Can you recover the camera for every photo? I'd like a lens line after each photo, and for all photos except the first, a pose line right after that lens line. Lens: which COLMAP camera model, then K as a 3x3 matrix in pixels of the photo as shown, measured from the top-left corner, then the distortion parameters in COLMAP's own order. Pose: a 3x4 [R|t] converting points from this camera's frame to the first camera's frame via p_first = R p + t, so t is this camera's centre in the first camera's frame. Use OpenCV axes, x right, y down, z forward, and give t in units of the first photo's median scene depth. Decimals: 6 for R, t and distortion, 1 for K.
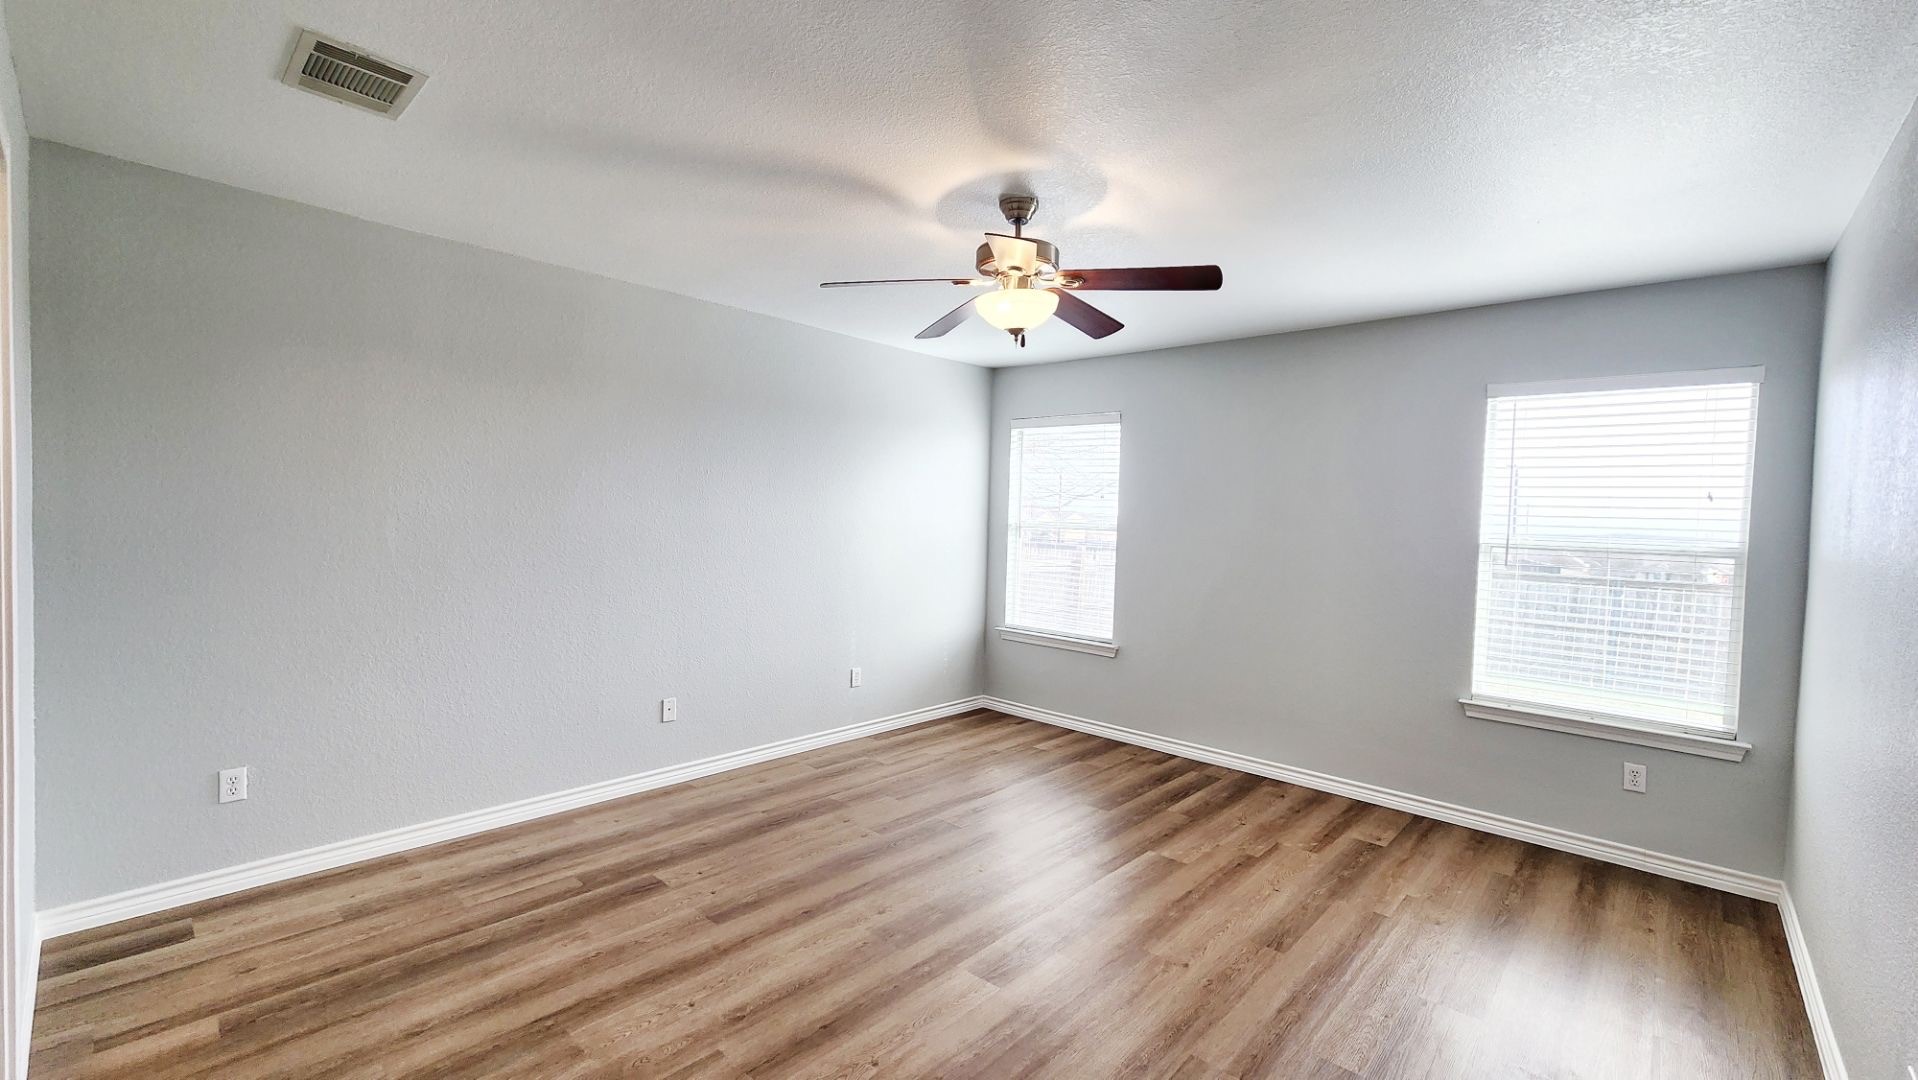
lens RADIAL K [[786.4, 0, 961.1], [0, 786.4, 538.7], [0, 0, 1]] dist [0.001233, -0.000115]
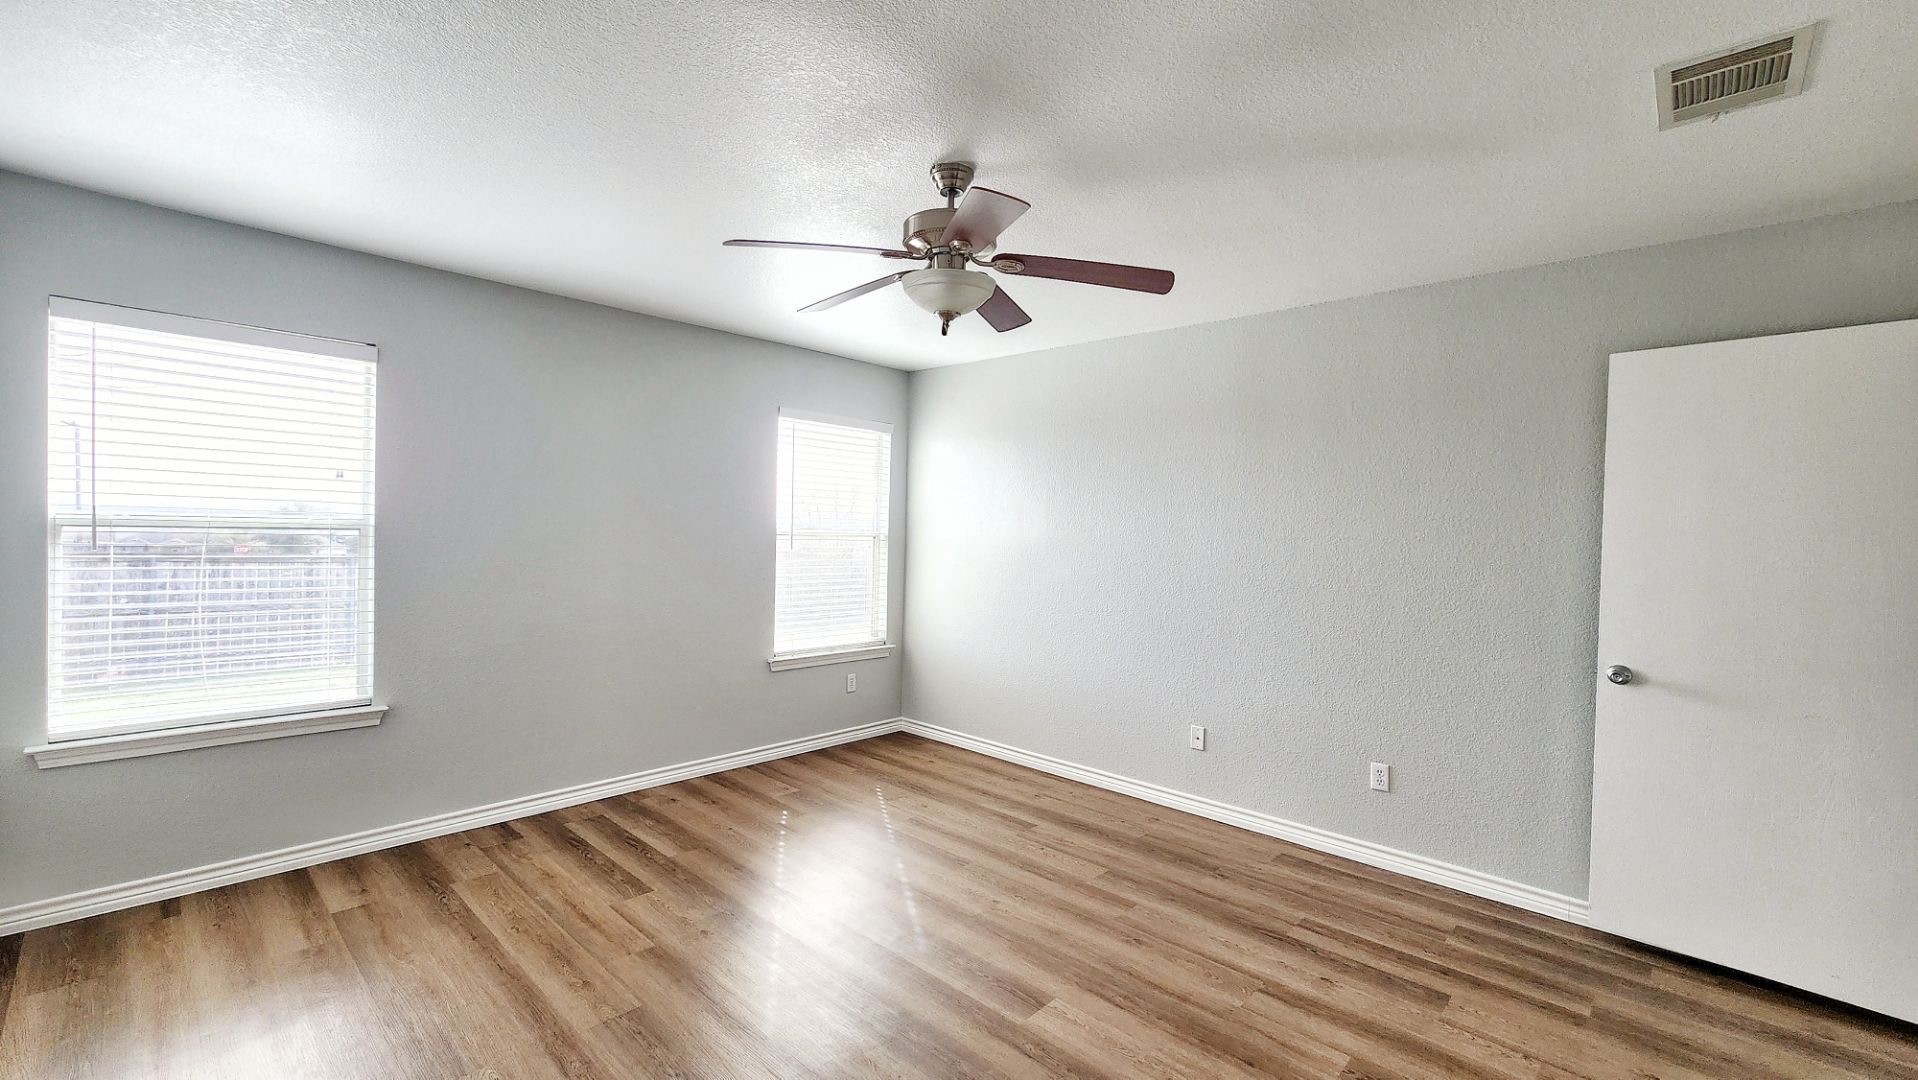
lens RADIAL K [[786.4, 0, 949.7], [0, 786.4, 544.7], [0, 0, 1]] dist [0.001233, -0.000115]
pose [[0.015975, -0.049003, 0.998671, -0.508856], [0.003667, 0.998794, 0.048951, -0.029180], [-0.999866, 0.002880, 0.016136, 0.614736]]
